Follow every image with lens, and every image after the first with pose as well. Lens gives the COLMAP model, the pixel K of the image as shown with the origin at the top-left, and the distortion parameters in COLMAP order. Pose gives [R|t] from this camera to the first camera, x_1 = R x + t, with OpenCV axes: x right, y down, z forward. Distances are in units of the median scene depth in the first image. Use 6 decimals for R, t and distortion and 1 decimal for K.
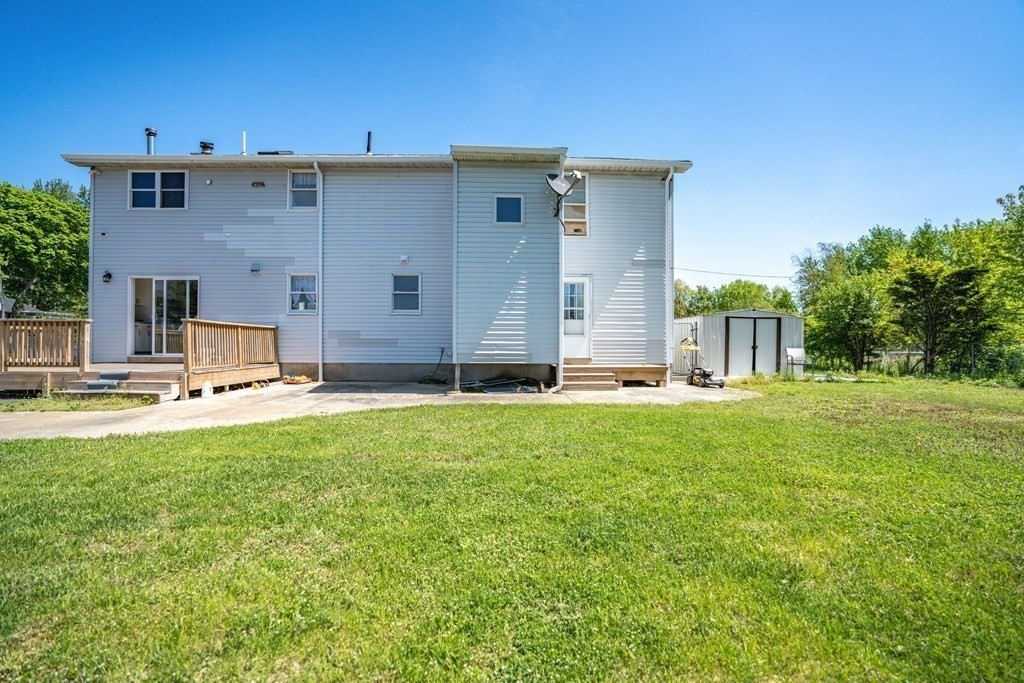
lens RADIAL K [[473.0, 0, 513.1], [0, 473.0, 342.3], [0, 0, 1]] dist [-0.058567, 0.020564]
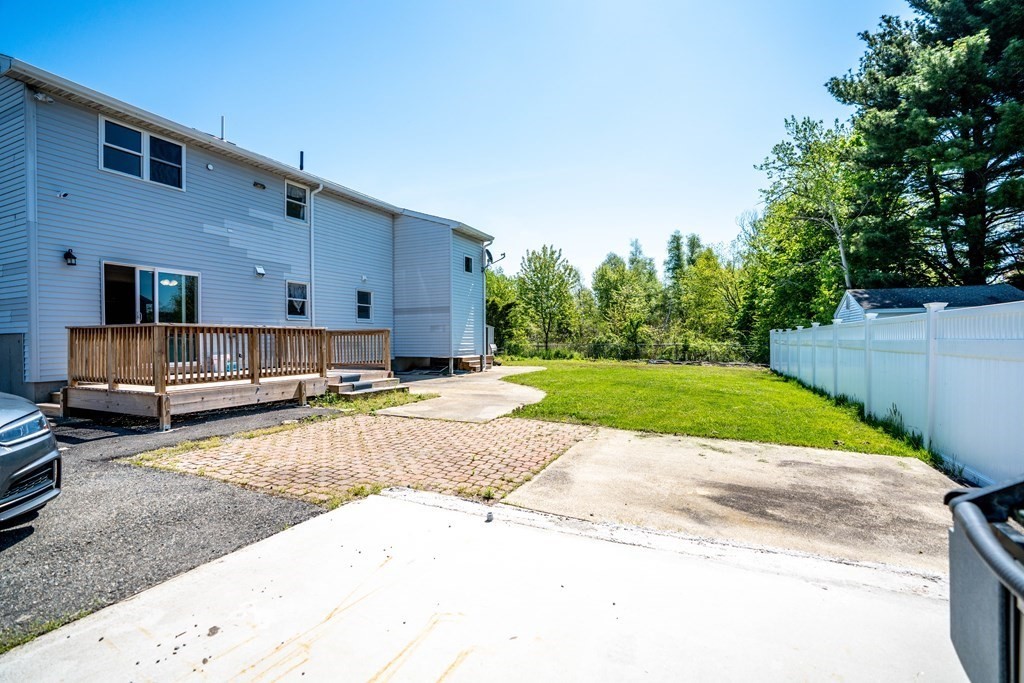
lens RADIAL K [[473.0, 0, 512.3], [0, 473.0, 340.5], [0, 0, 1]] dist [-0.058567, 0.020564]
pose [[0.447593, -0.008194, 0.894200, -1.194906], [0.007295, 0.999958, 0.005512, -0.015939], [-0.894207, 0.004056, 0.447634, 0.087913]]
